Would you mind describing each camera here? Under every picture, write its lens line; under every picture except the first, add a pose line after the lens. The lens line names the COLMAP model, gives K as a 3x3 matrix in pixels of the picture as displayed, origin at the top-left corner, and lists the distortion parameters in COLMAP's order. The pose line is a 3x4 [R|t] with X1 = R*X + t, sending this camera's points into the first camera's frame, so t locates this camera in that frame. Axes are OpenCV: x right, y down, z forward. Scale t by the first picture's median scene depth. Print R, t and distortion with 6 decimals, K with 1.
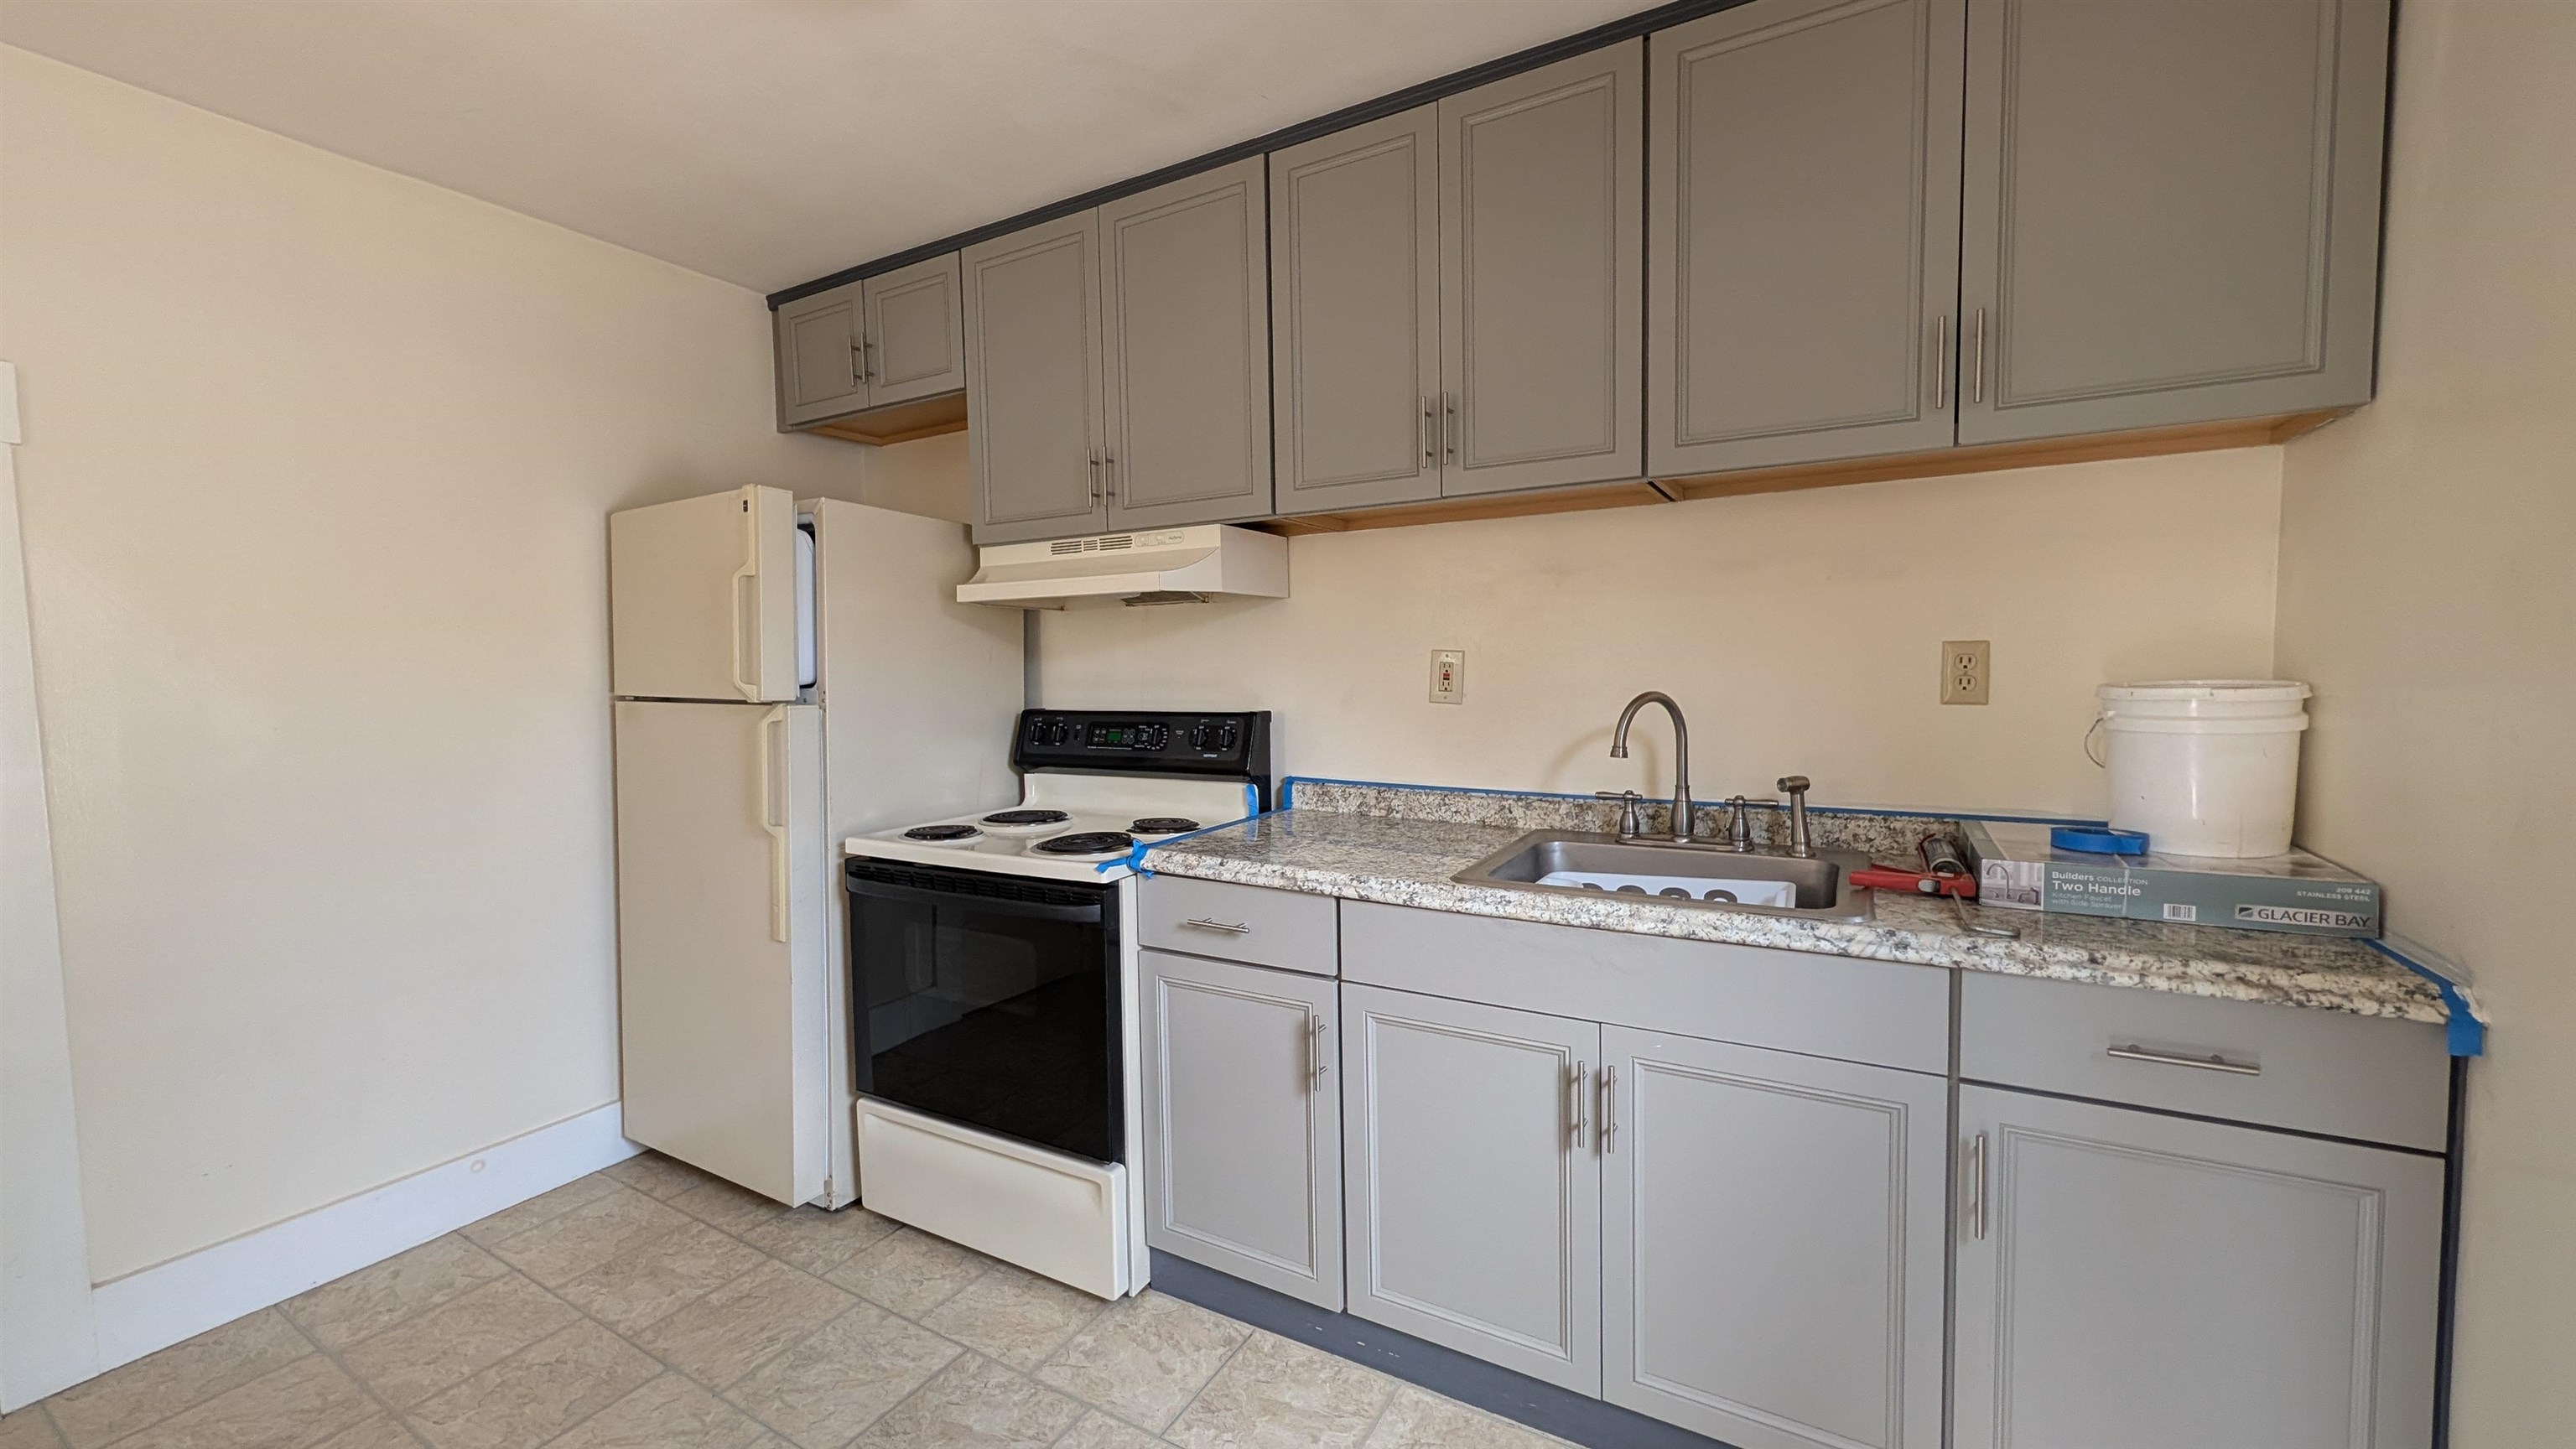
lens RADIAL K [[979.6, 0, 1286.6], [0, 979.6, 720.0], [0, 0, 1]] dist [0.001028, -0.000012]
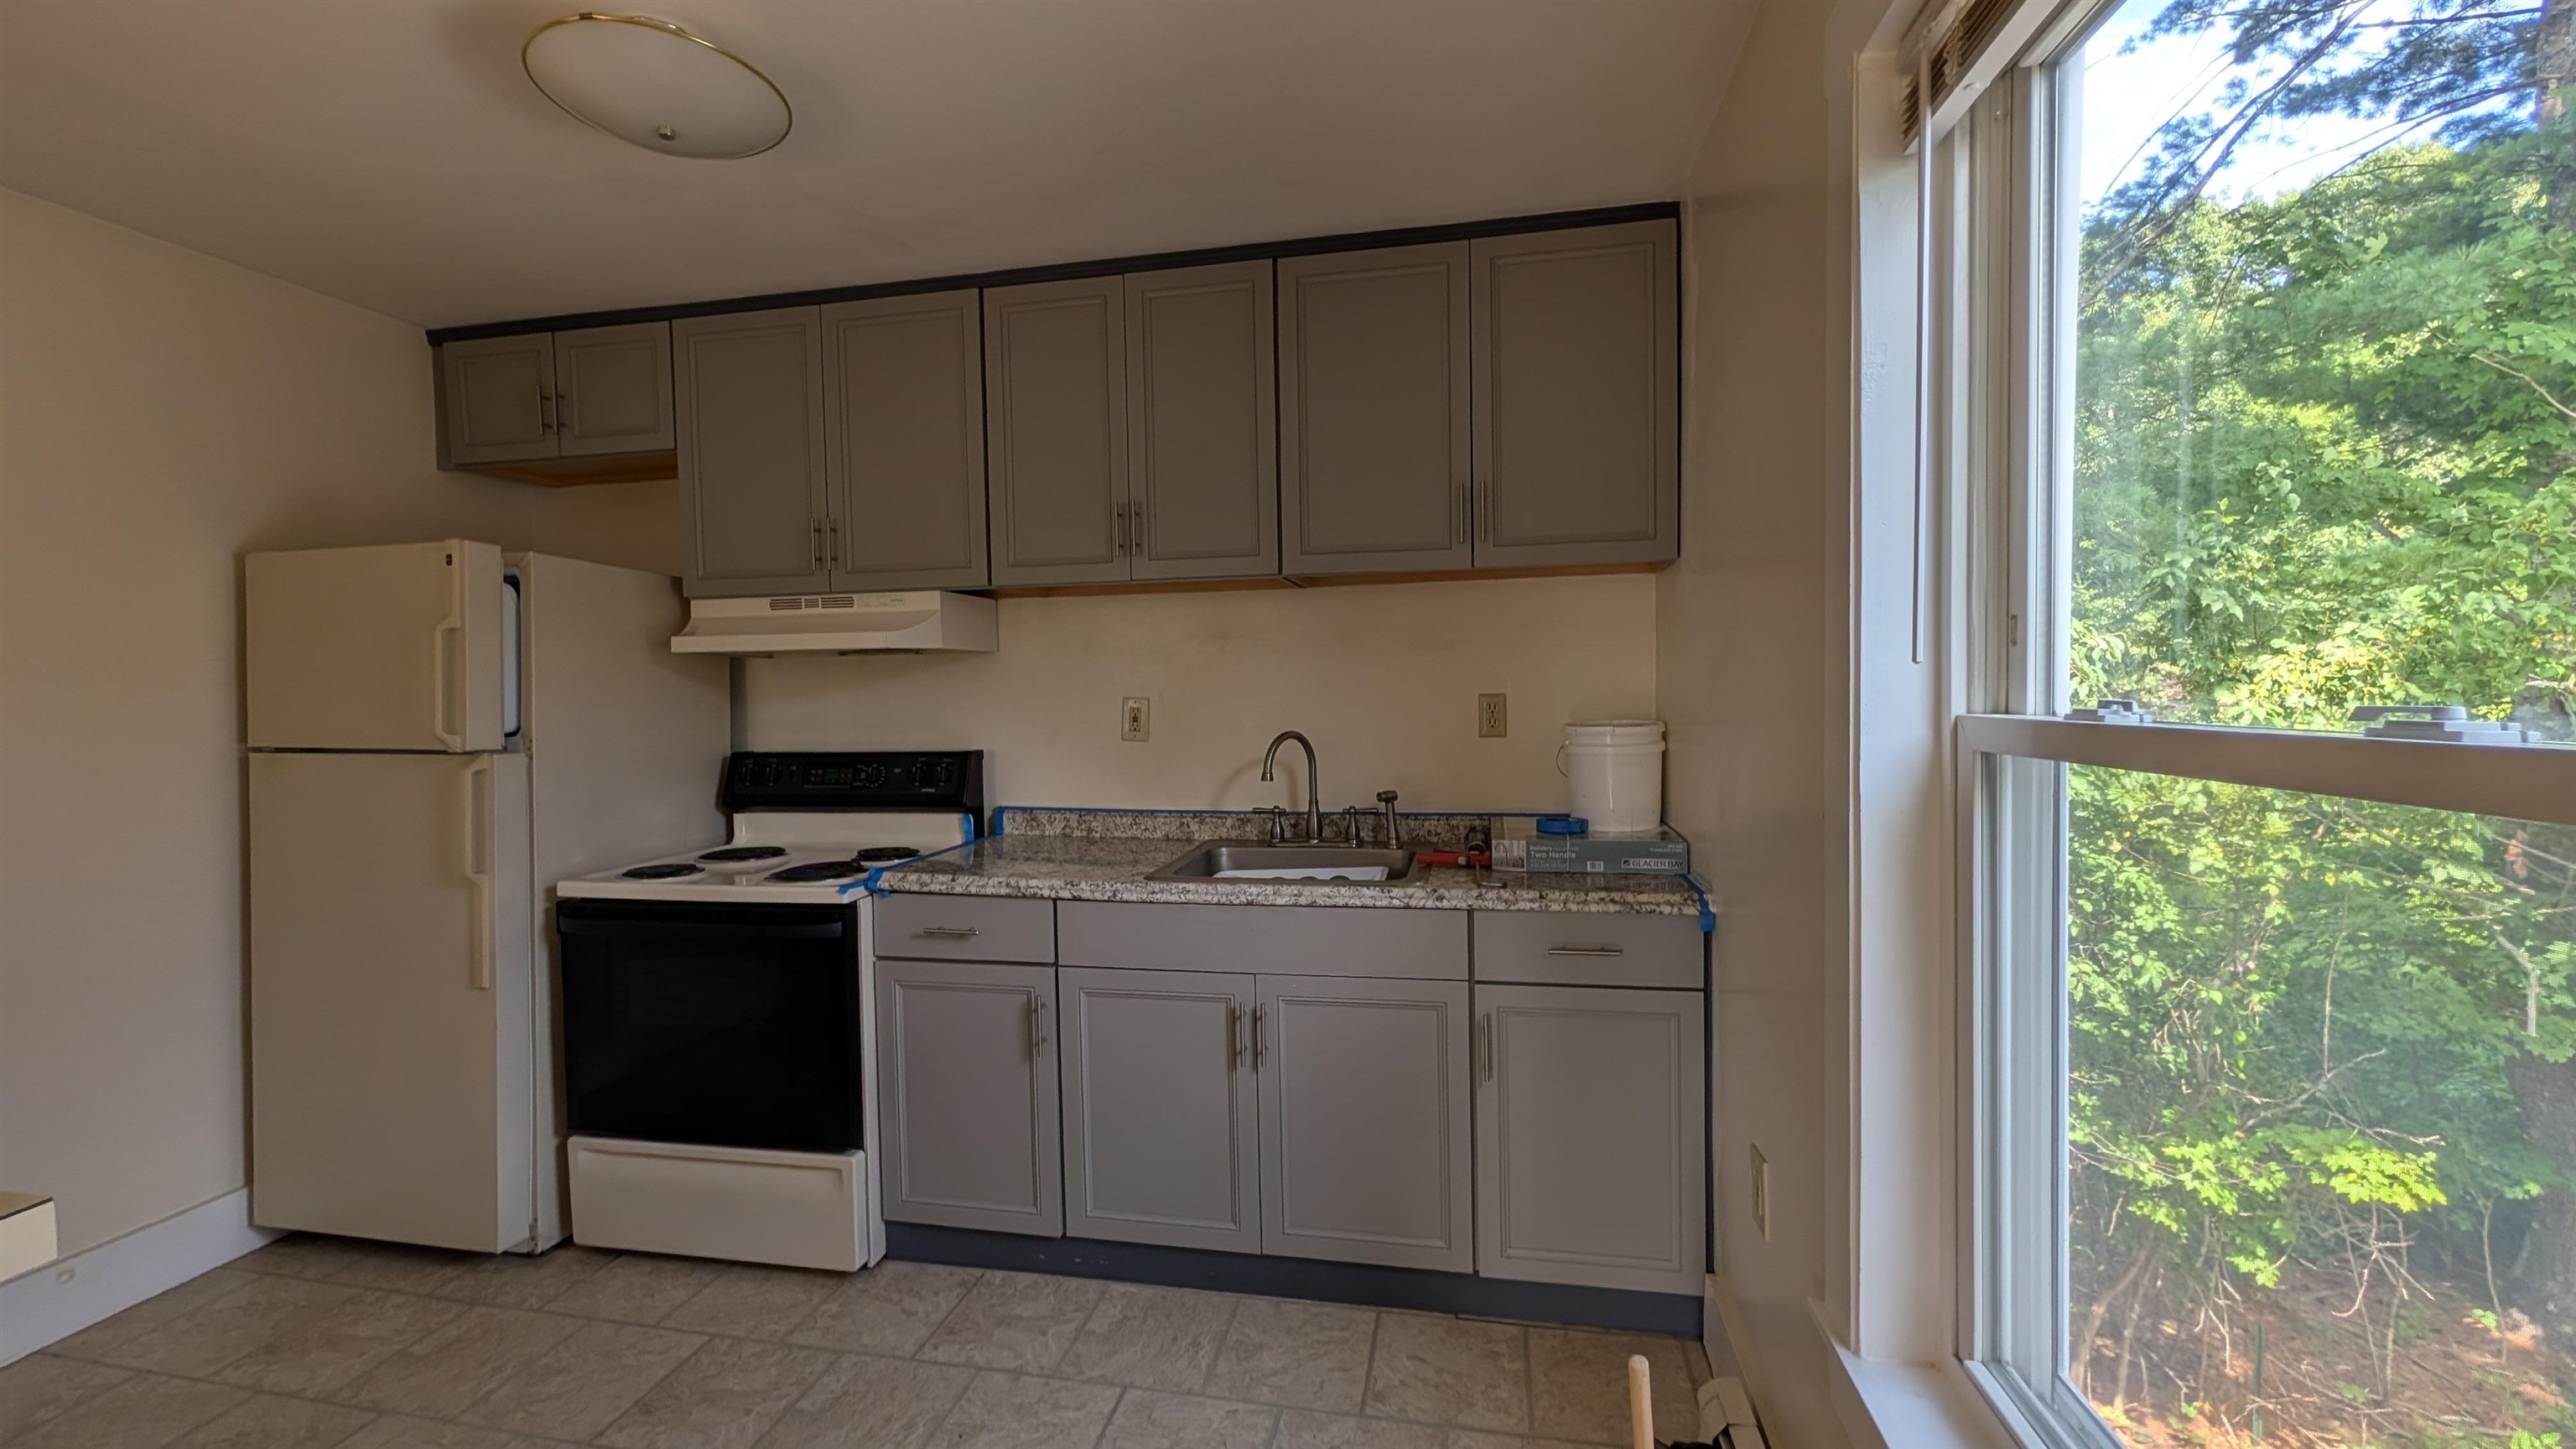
lens RADIAL K [[979.6, 0, 1286.6], [0, 979.6, 720.0], [0, 0, 1]] dist [0.001028, -0.000012]
pose [[0.946993, -0.009930, 0.321101, -0.059691], [0.019686, 0.999437, -0.027153, -0.007419], [-0.320650, 0.032035, 0.946656, -0.257617]]
